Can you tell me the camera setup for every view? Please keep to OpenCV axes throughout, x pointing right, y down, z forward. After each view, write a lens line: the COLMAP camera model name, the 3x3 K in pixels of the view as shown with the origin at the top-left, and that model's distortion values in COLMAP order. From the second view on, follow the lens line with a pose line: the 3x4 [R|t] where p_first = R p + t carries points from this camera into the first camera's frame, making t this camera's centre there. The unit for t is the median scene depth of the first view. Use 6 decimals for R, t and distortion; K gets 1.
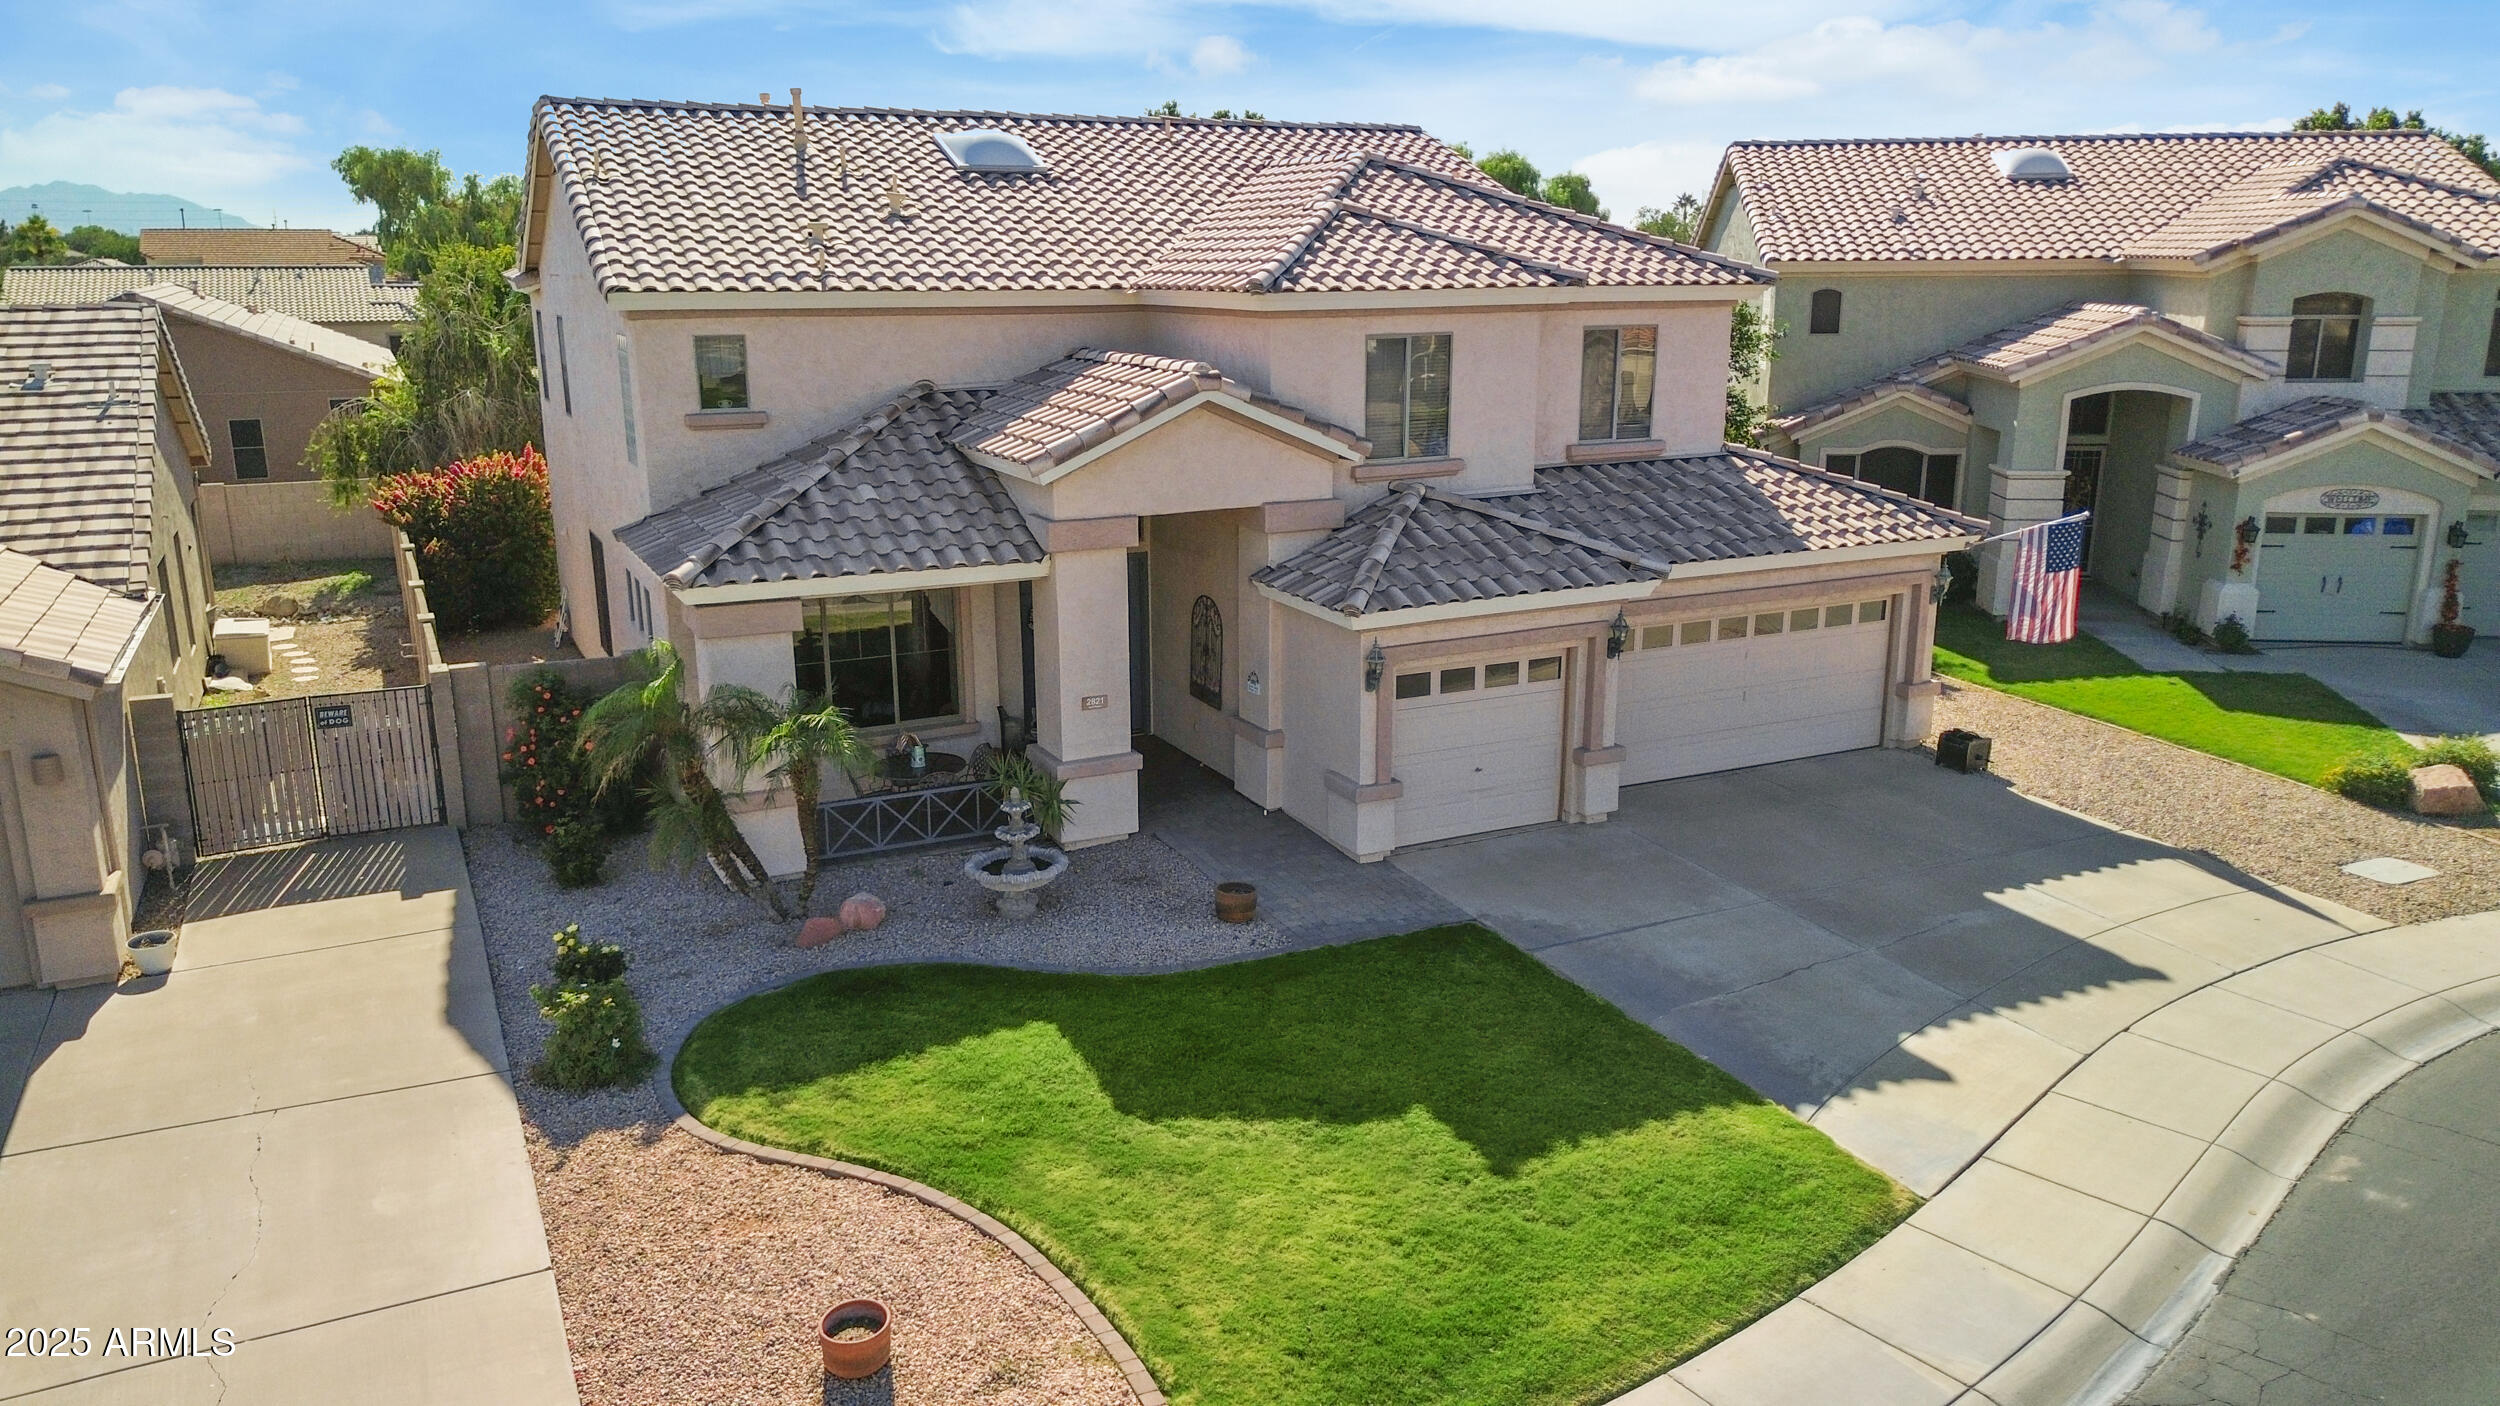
lens RADIAL K [[1781.8, 0, 1250.6], [0, 1781.8, 705.7], [0, 0, 1]] dist [0.051495, -0.032262]
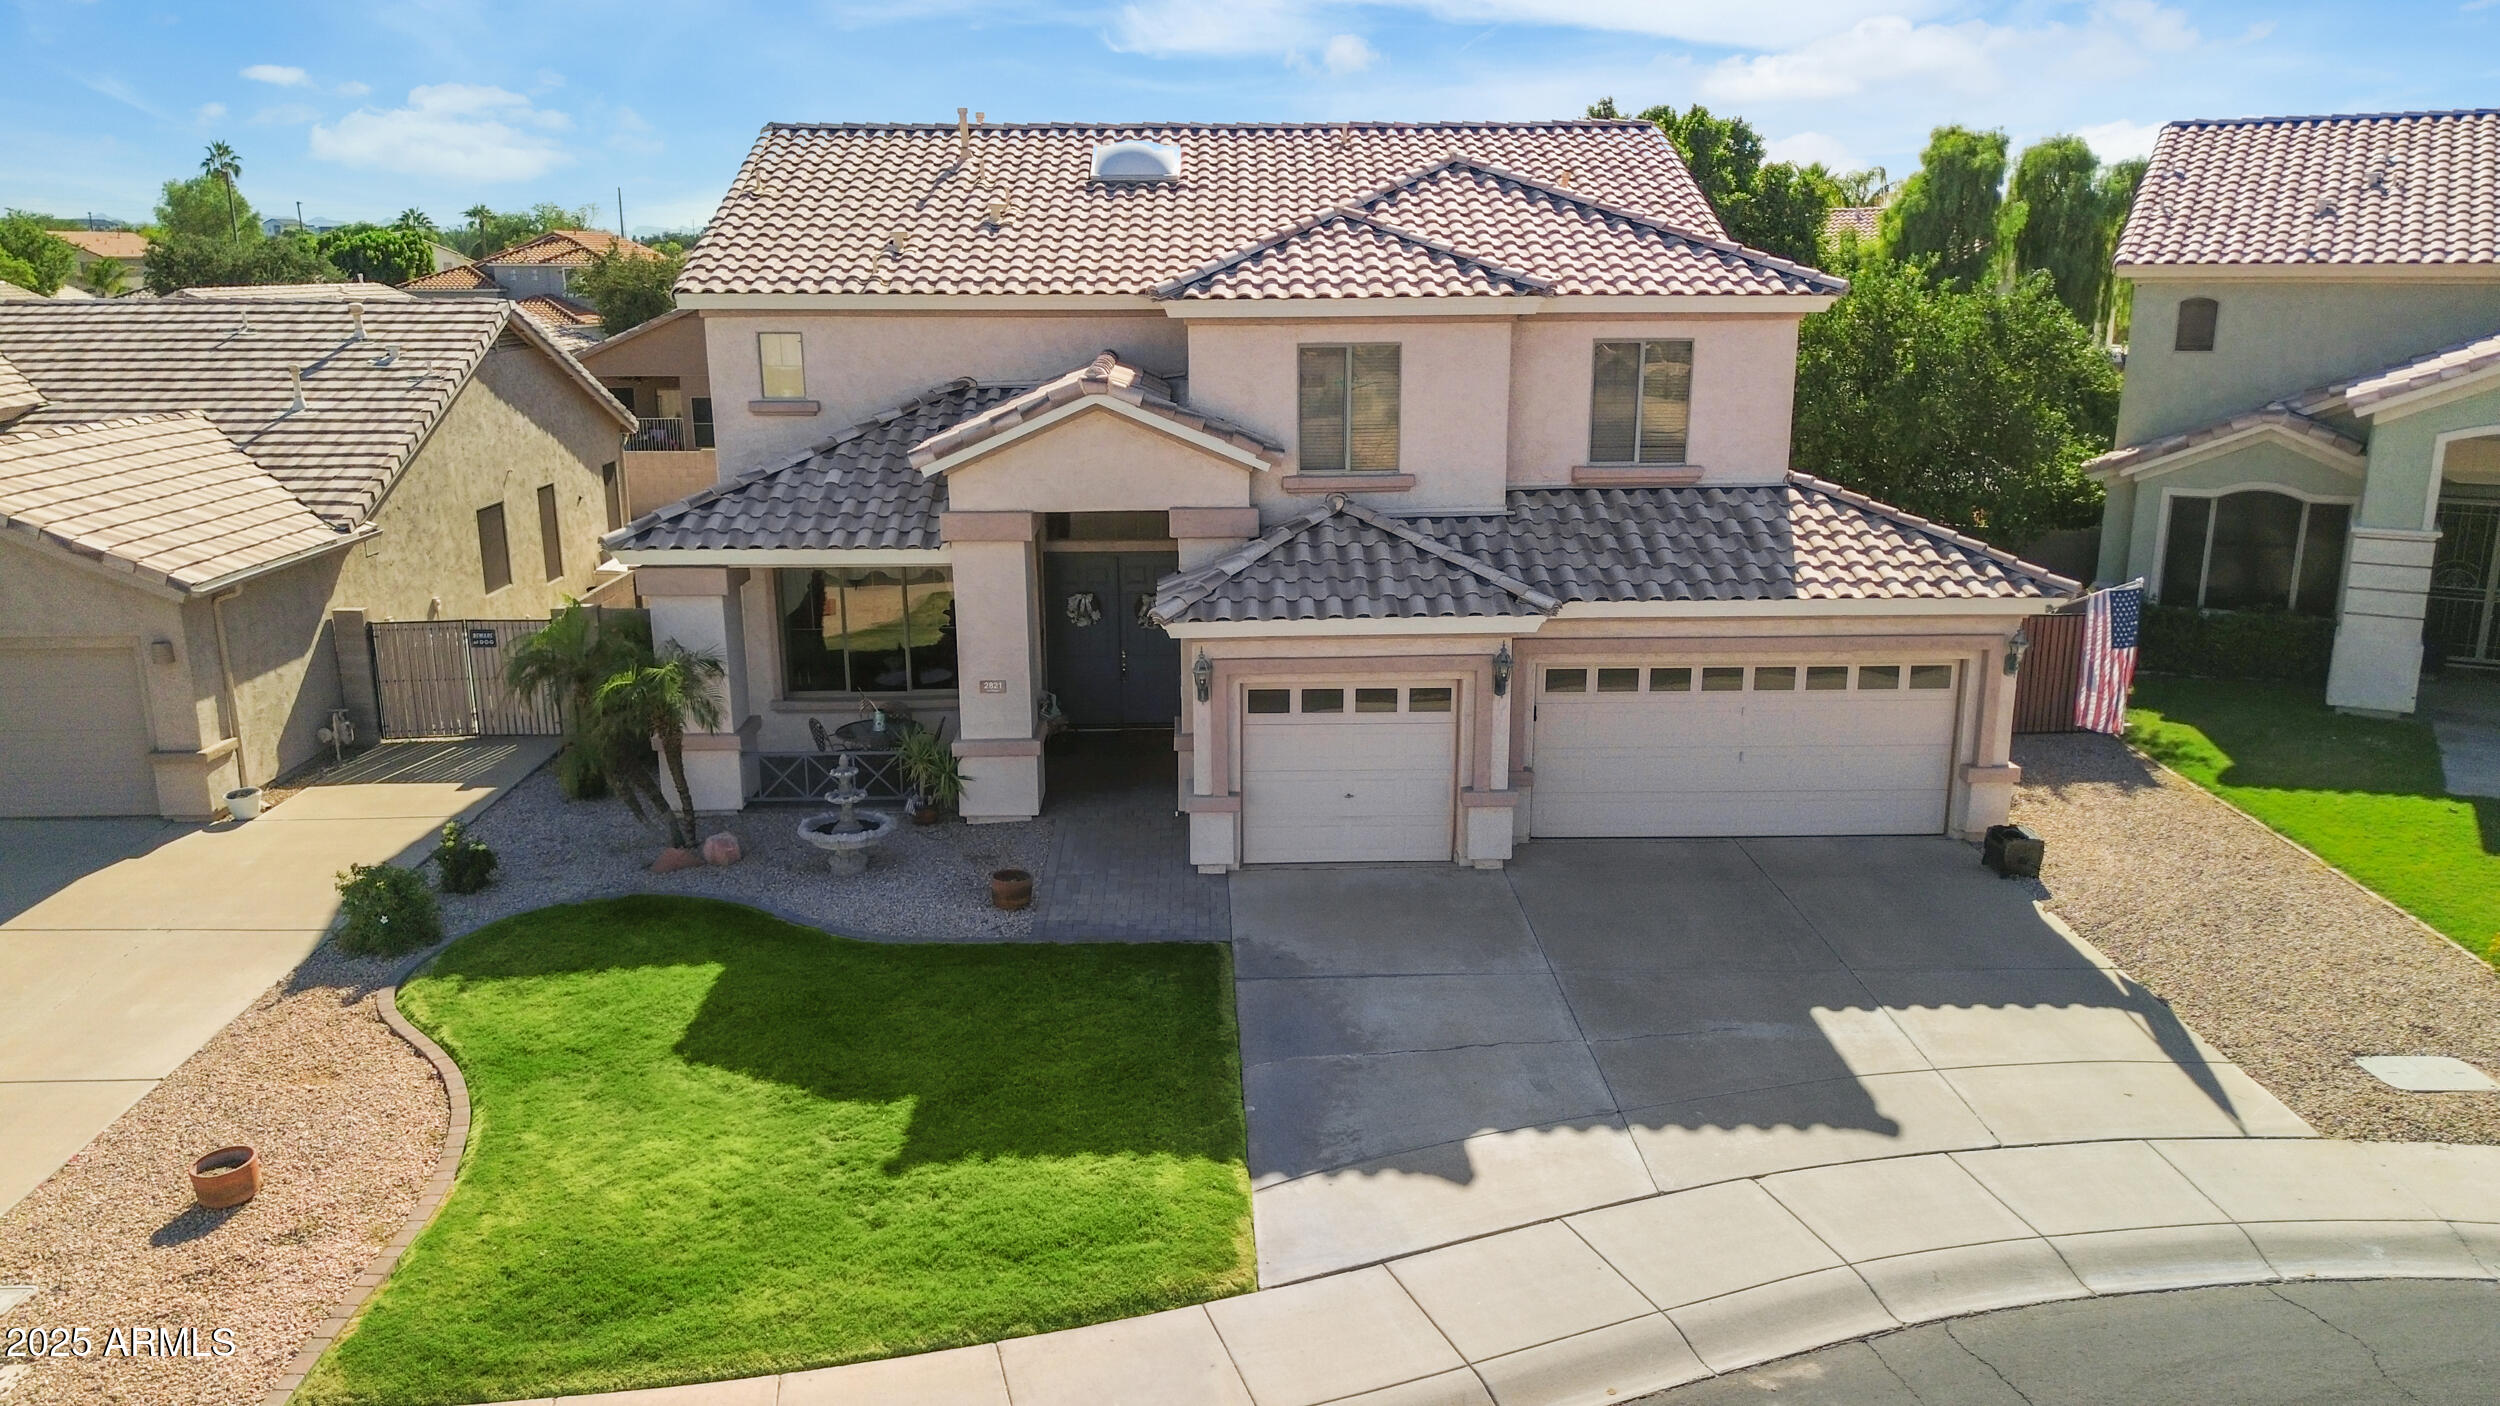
lens RADIAL K [[1781.8, 0, 1245.0], [0, 1781.8, 703.8], [0, 0, 1]] dist [0.051495, -0.032262]
pose [[0.908481, 0.102165, -0.405247, 0.468456], [-0.101967, 0.994541, 0.022141, -0.029845], [0.405297, 0.021207, 0.913939, 0.095873]]
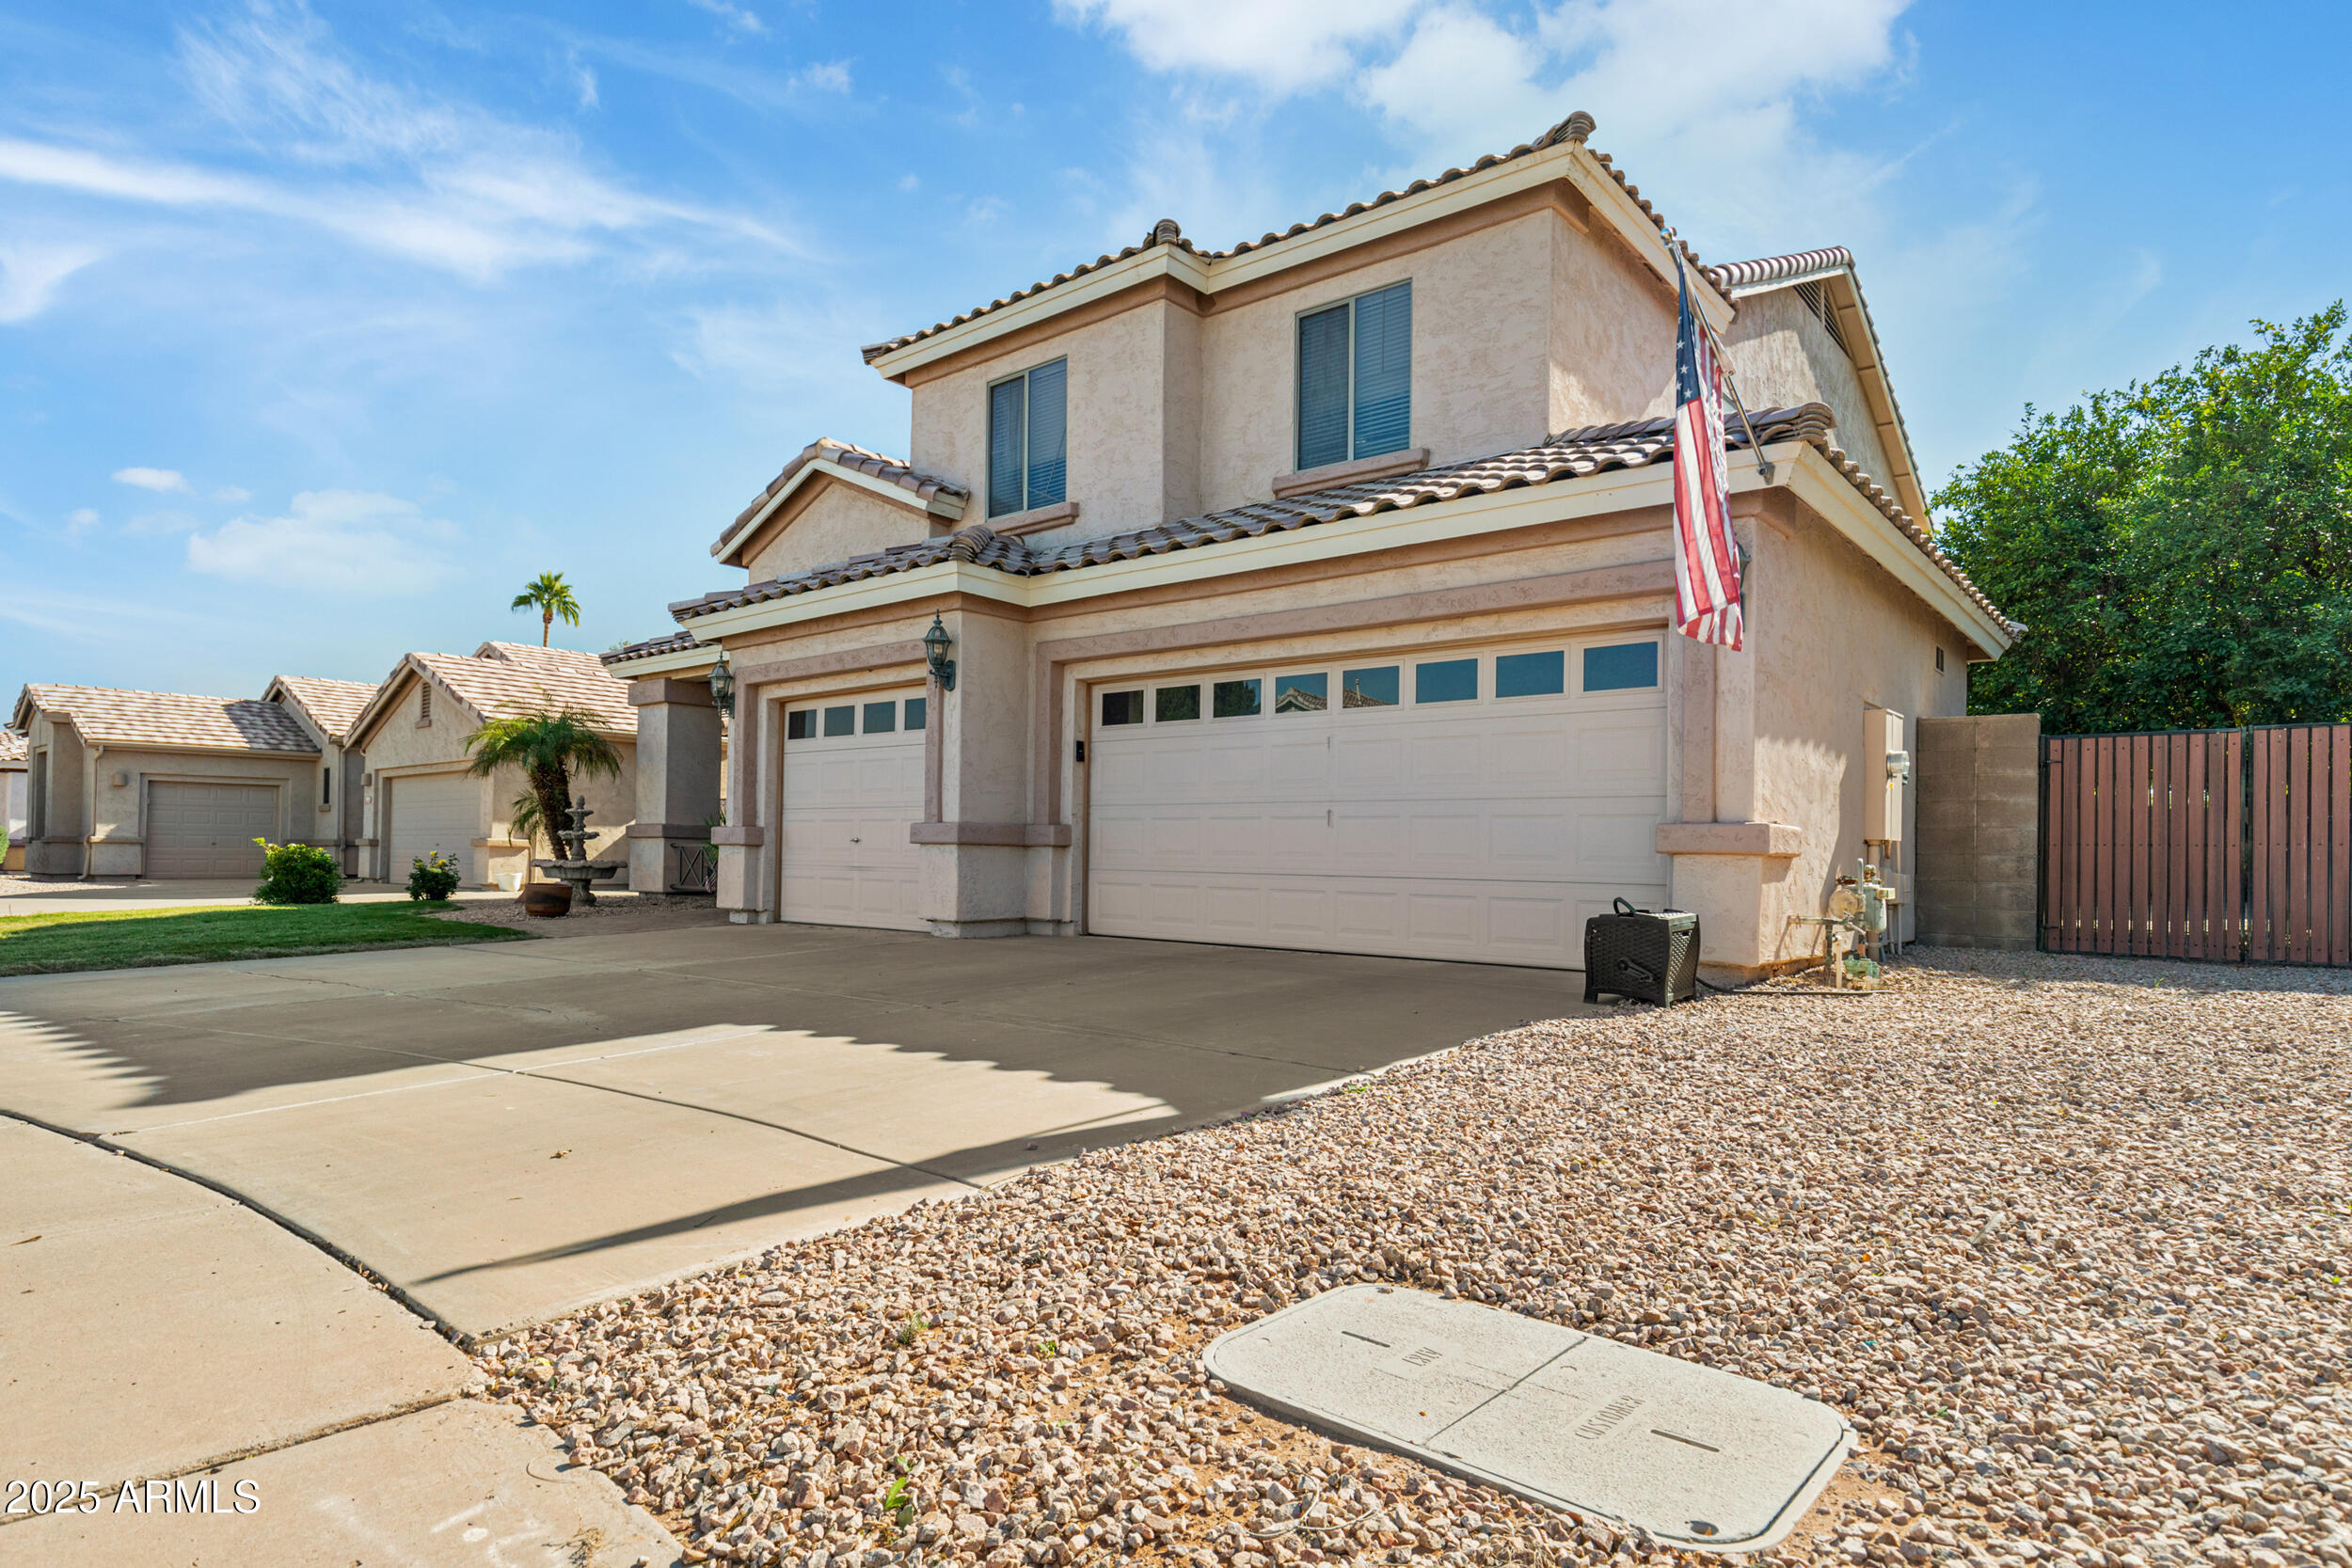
lens RADIAL K [[1286.6, 0, 1167.5], [0, 1286.6, 840.0], [0, 0, 1]] dist [0.004394, 0.000617]
pose [[0.395773, -0.004371, -0.918338, 0.712932], [-0.243369, 0.963736, -0.109471, 0.065441], [0.885514, 0.266821, 0.380357, 0.918080]]
